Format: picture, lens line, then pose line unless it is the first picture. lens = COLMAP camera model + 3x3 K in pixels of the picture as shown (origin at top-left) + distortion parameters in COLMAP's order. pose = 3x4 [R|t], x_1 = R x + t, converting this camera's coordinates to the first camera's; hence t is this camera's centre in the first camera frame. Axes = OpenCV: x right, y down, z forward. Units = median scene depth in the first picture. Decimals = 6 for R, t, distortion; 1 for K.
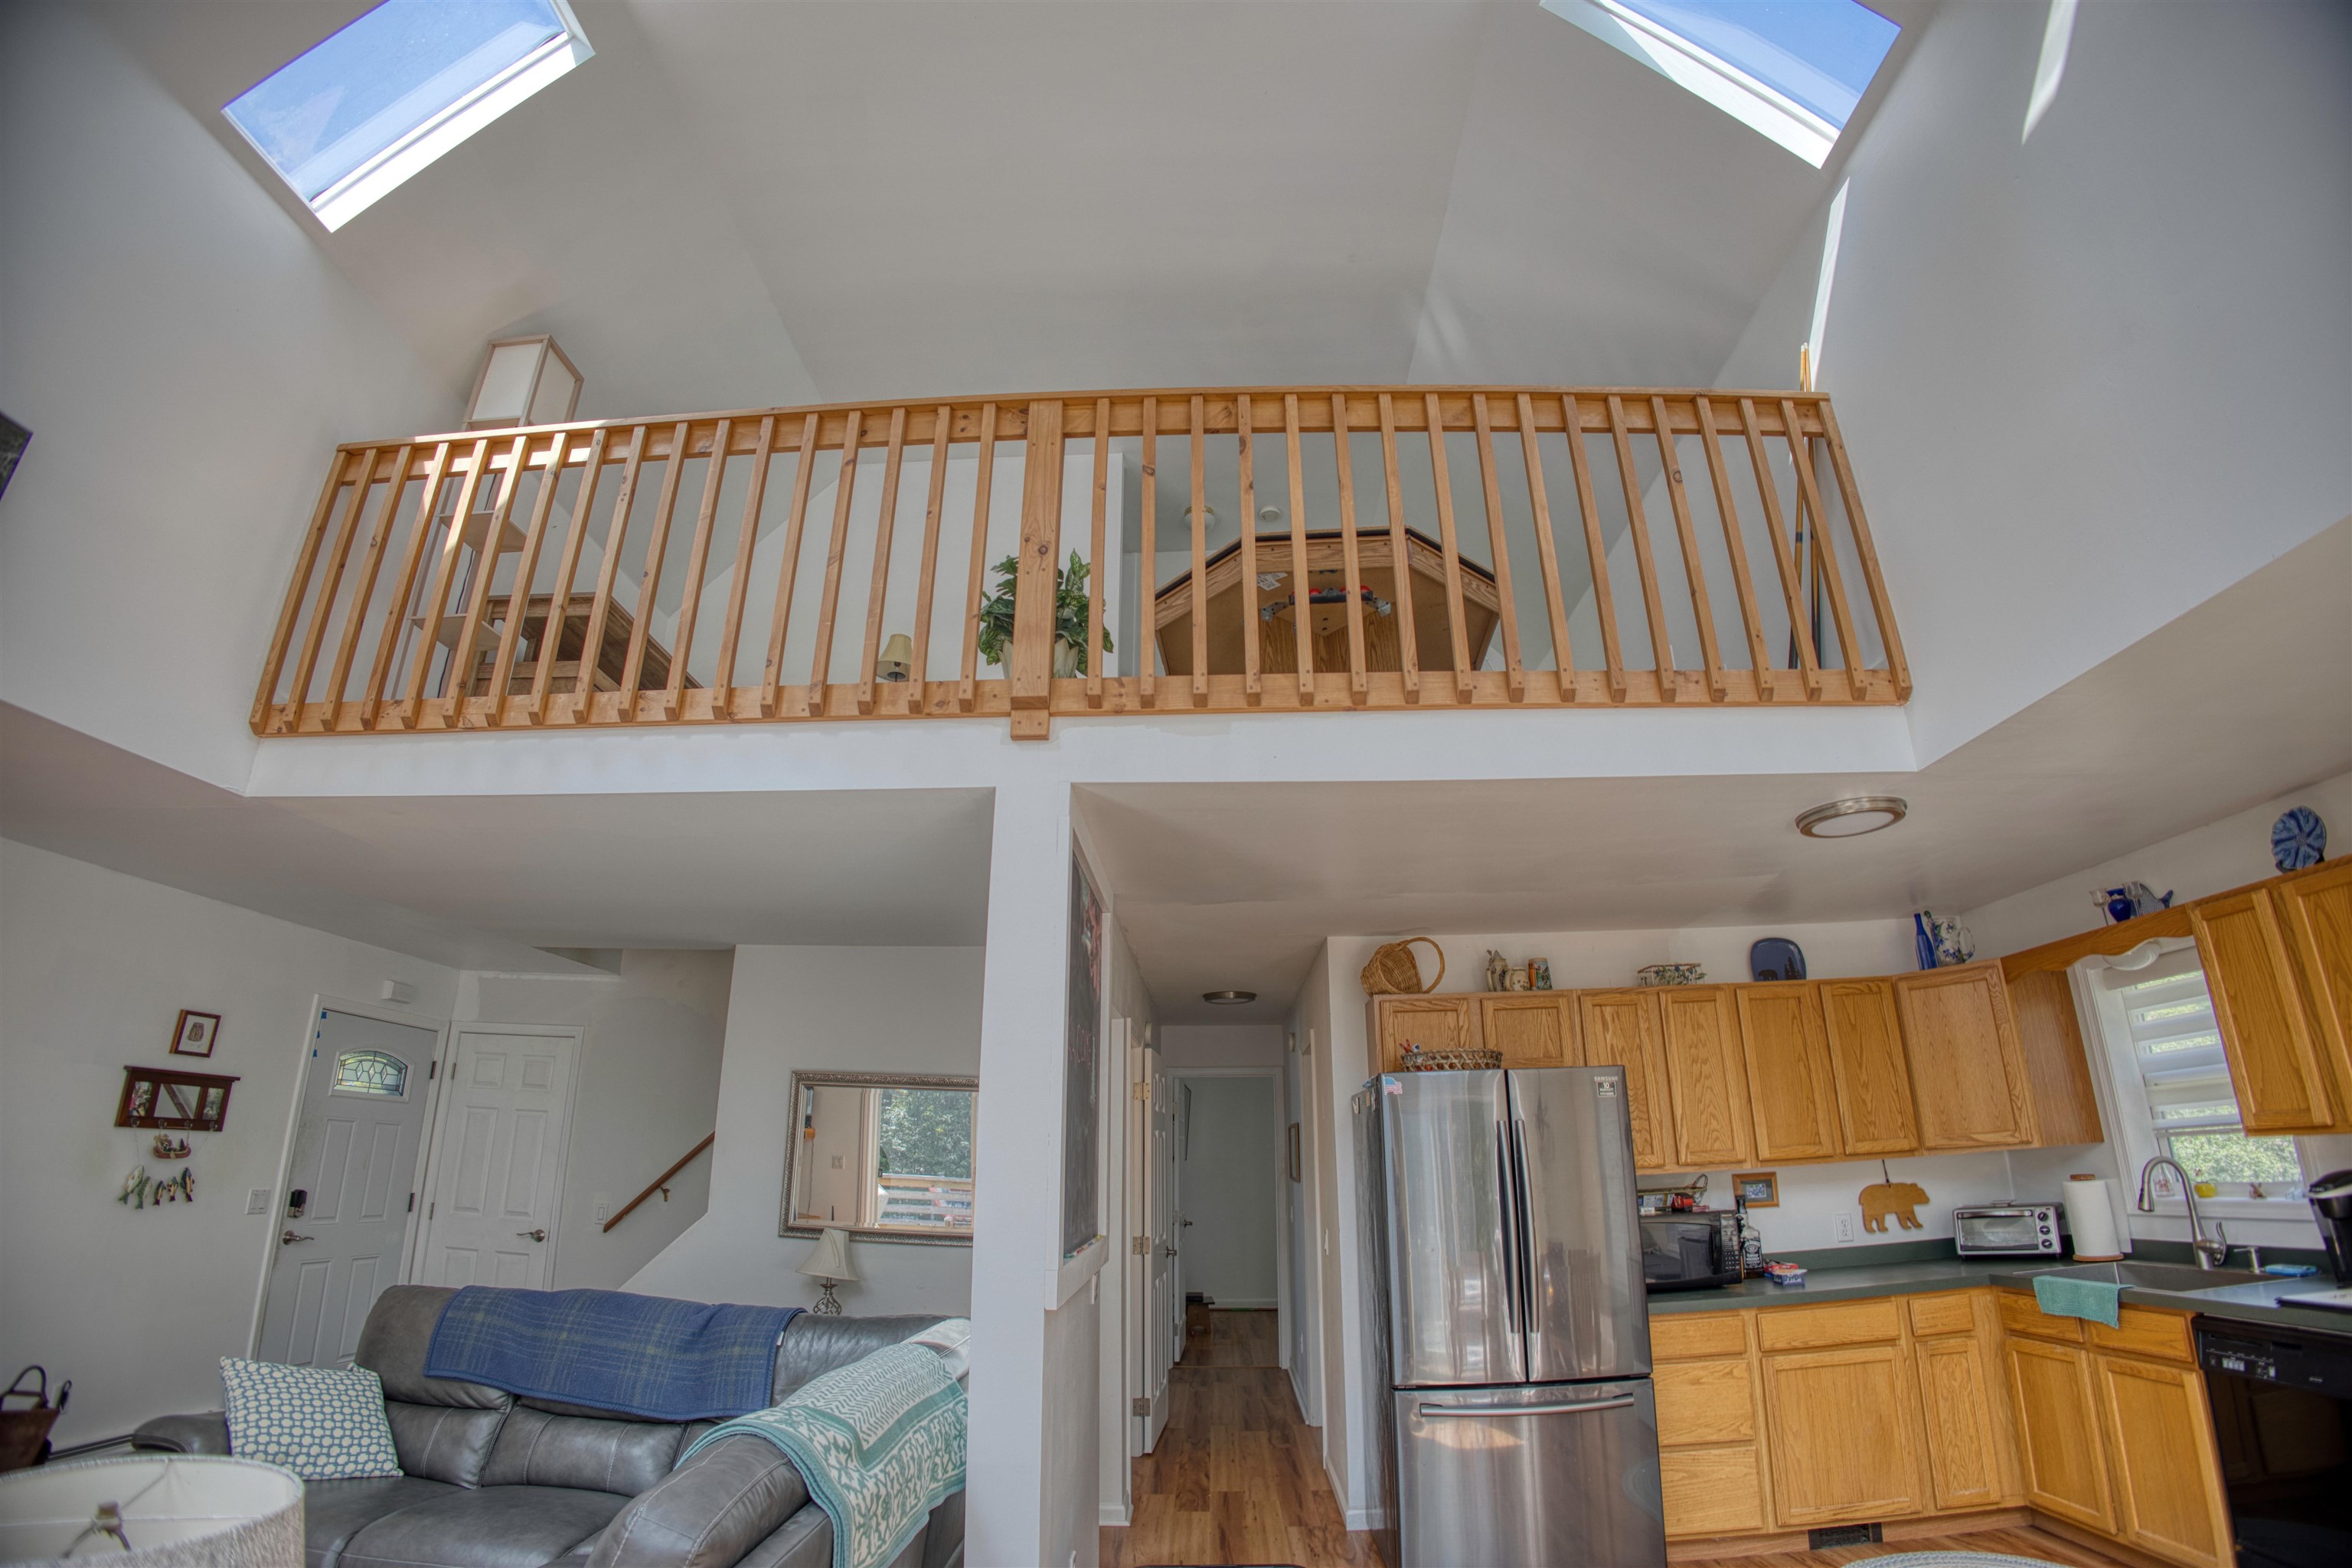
lens RADIAL K [[1073.4, 0, 1176.5], [0, 1073.4, 778.1], [0, 0, 1]] dist [-0.129411, 0.023460]
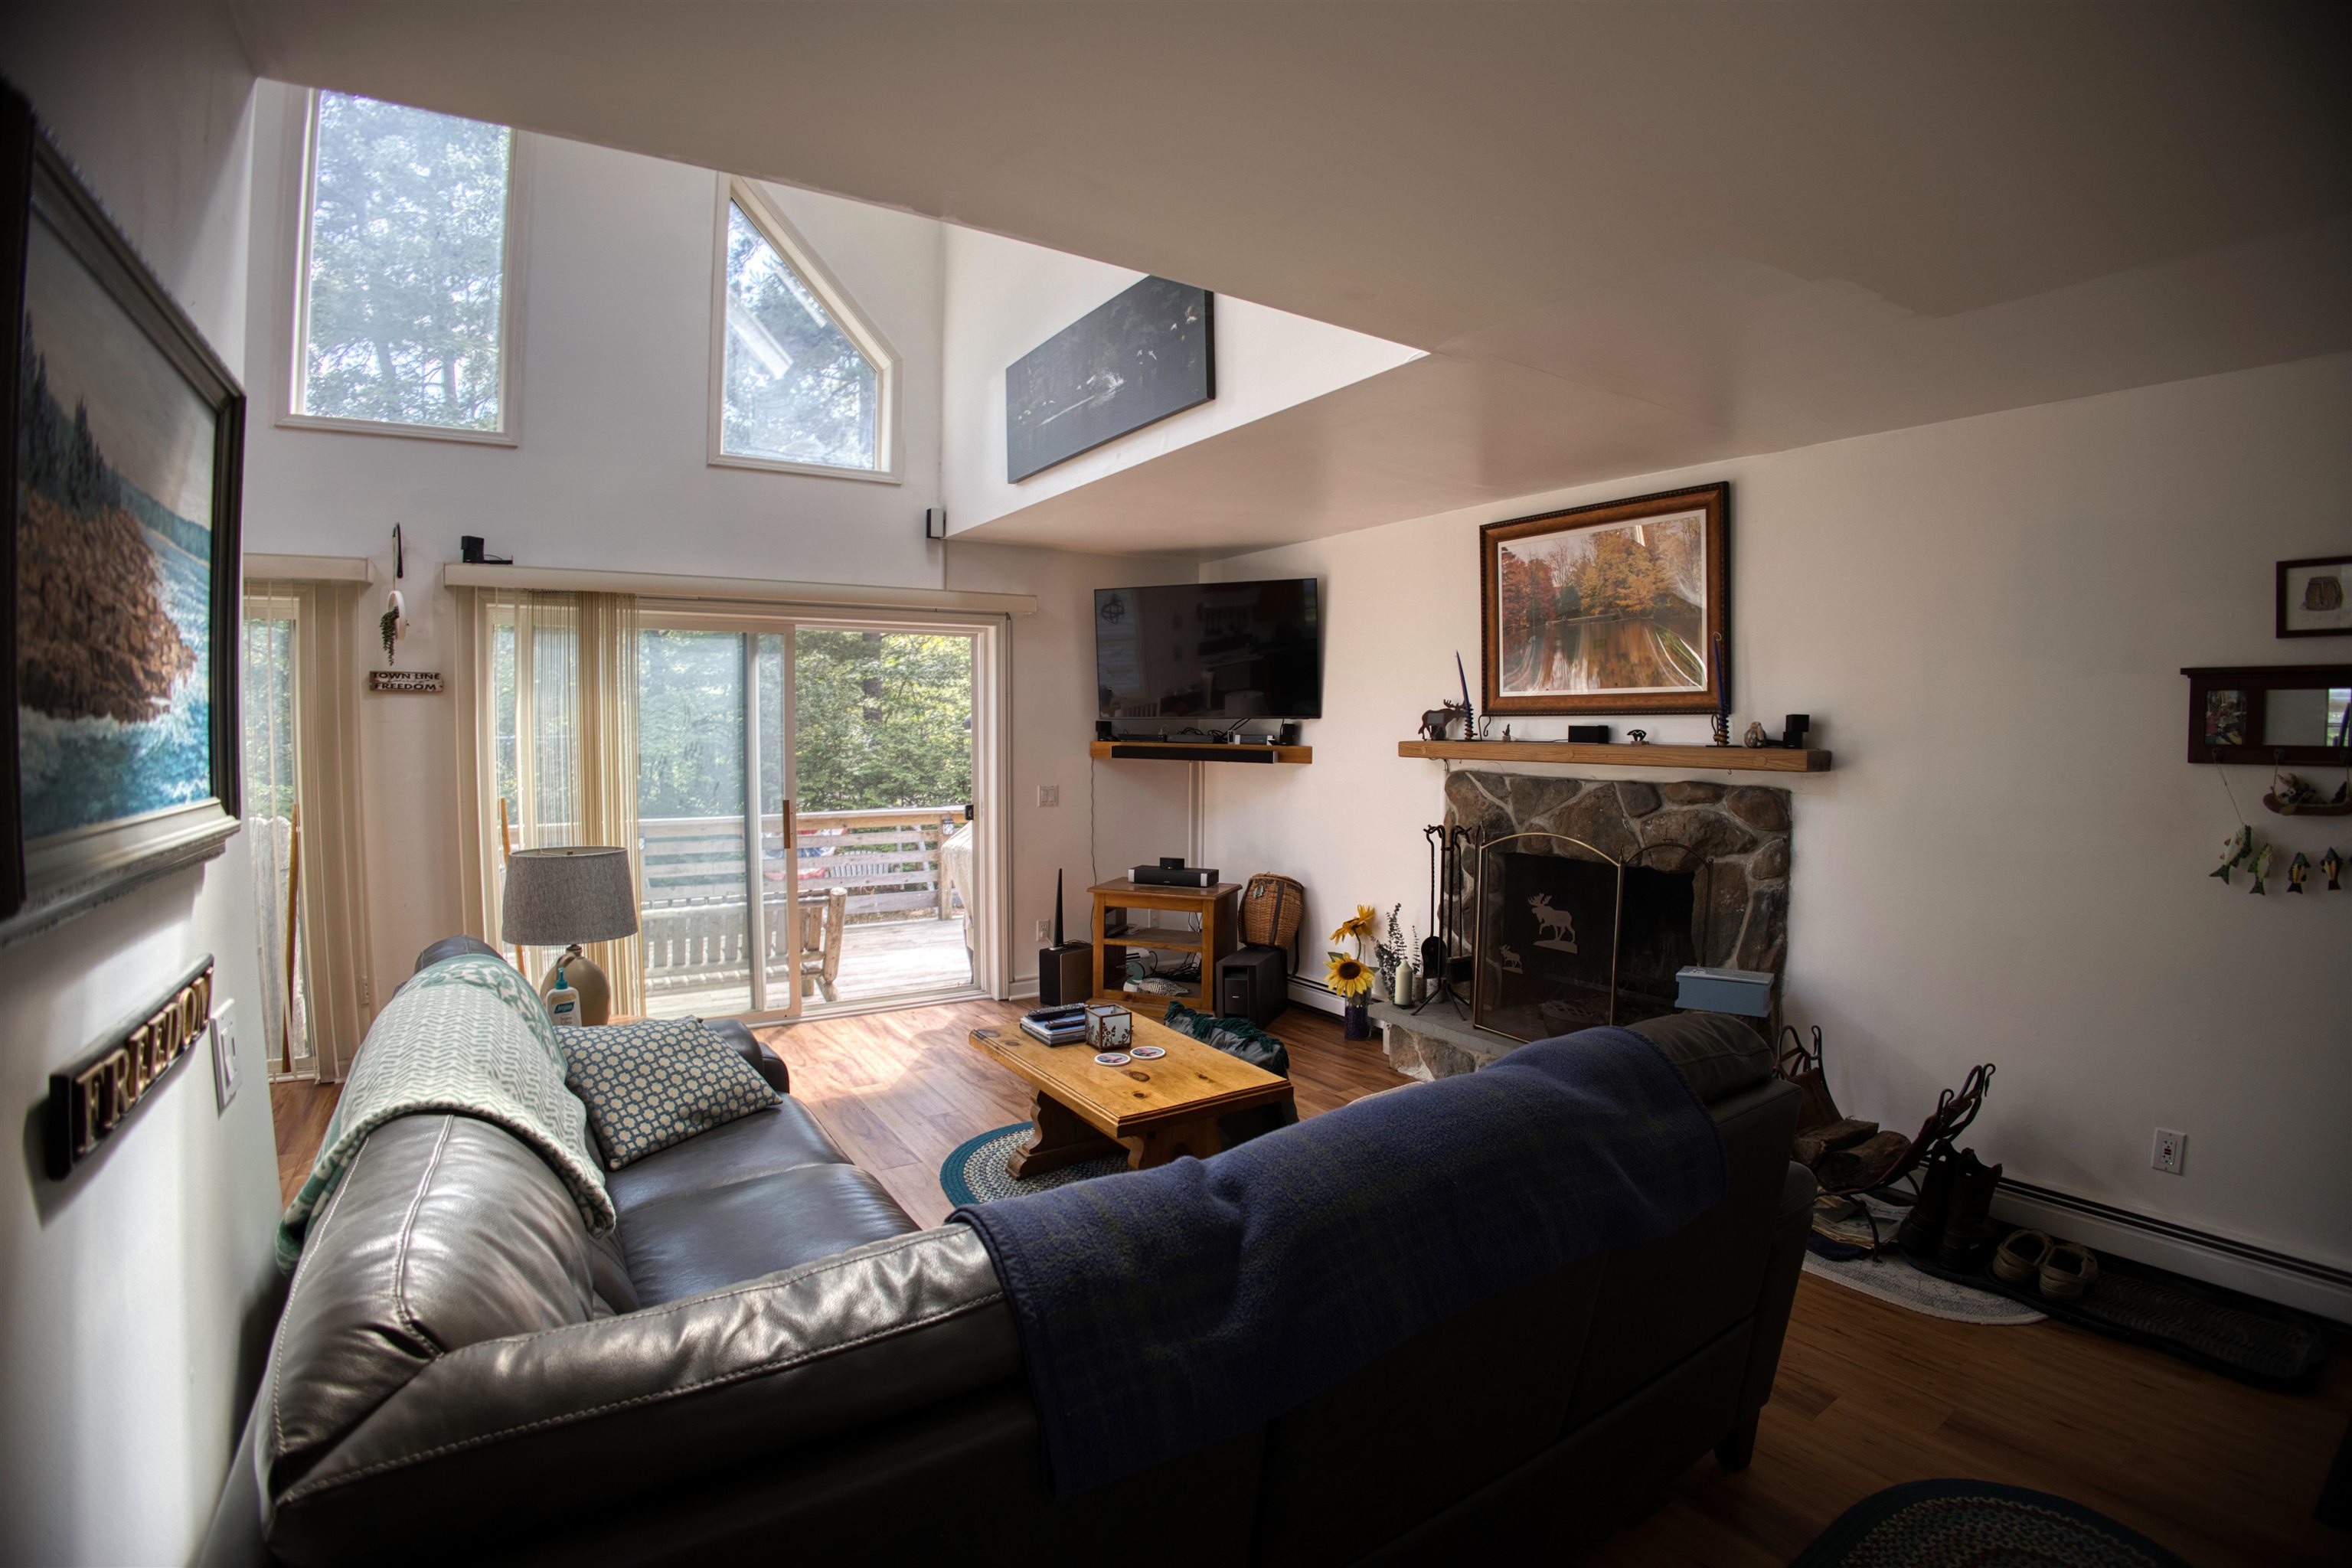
lens RADIAL K [[1077.9, 0, 1179.5], [0, 1077.9, 781.2], [0, 0, 1]] dist [-0.144244, 0.032826]
pose [[-0.811244, 0.029699, -0.583953, -0.215537], [0.193017, 0.956327, -0.219507, 0.438302], [0.551930, -0.290787, -0.781547, 1.236173]]
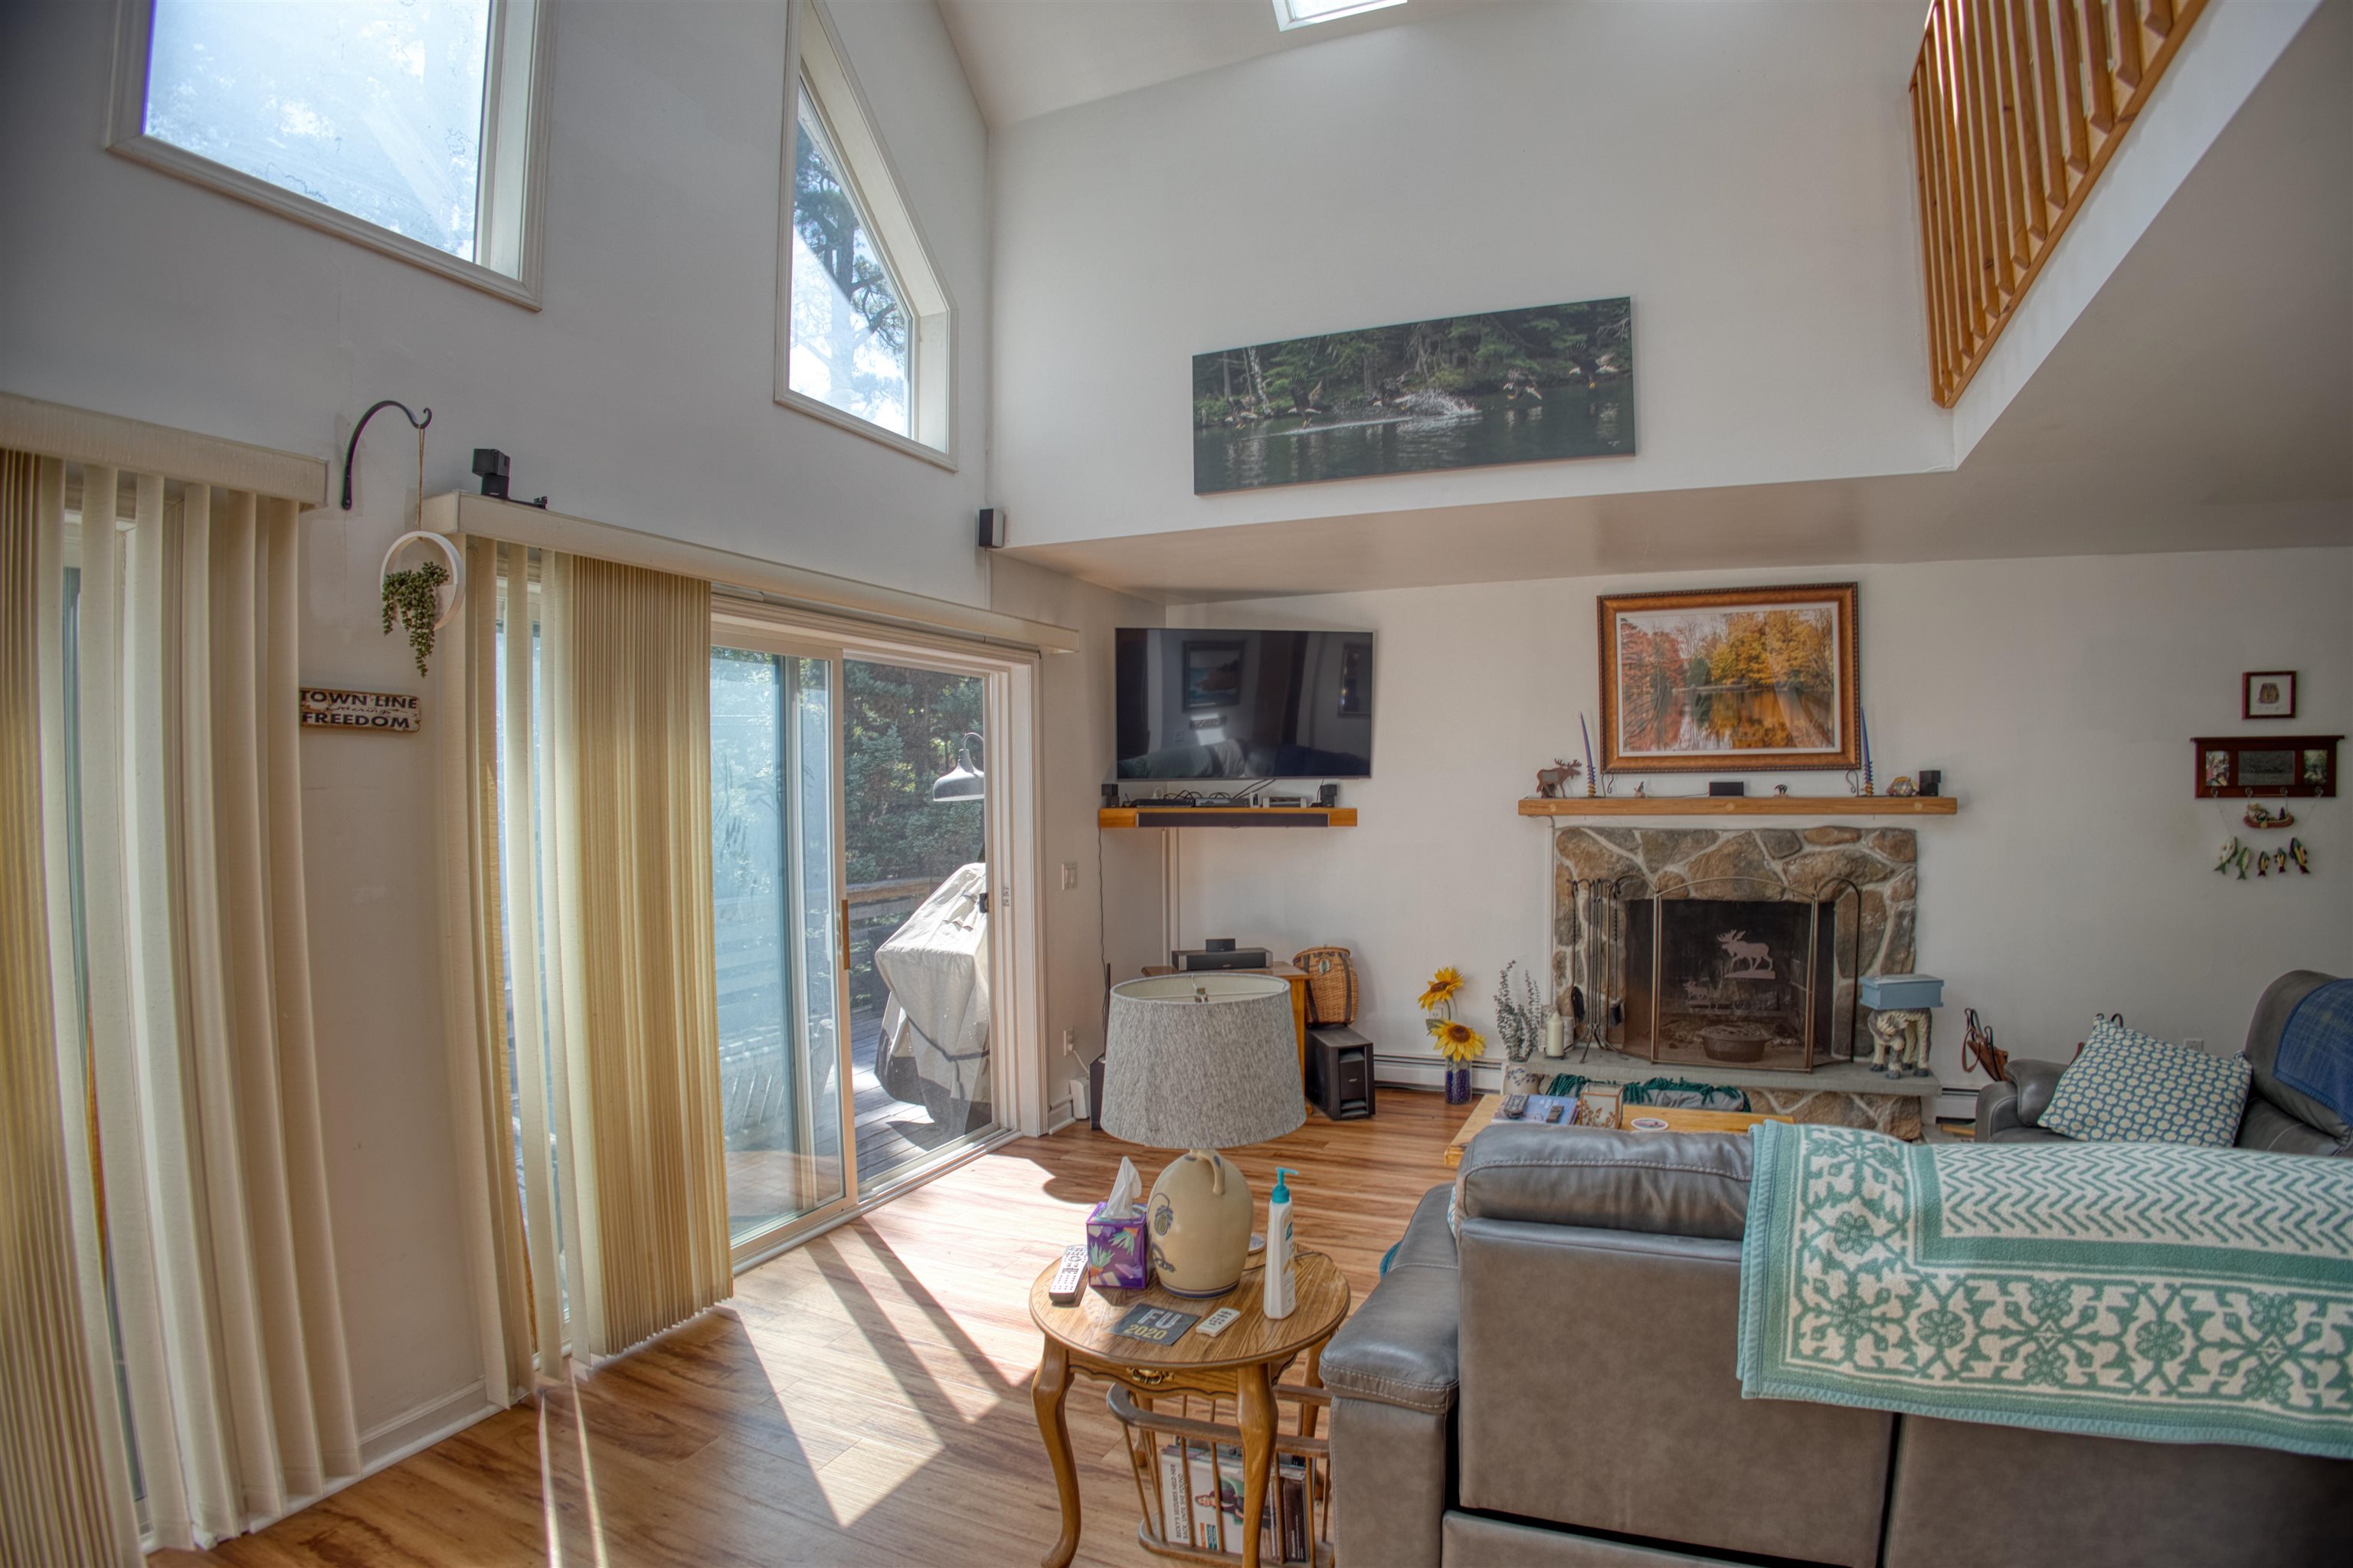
lens RADIAL K [[1146.7, 0, 1261.8], [0, 1146.7, 815.7], [0, 0, 1]] dist [-0.151676, 0.042710]
pose [[-0.329230, 0.028119, -0.943831, 0.260467], [0.323903, 0.942272, -0.084913, 0.180164], [0.886958, -0.333665, -0.319332, 0.505548]]
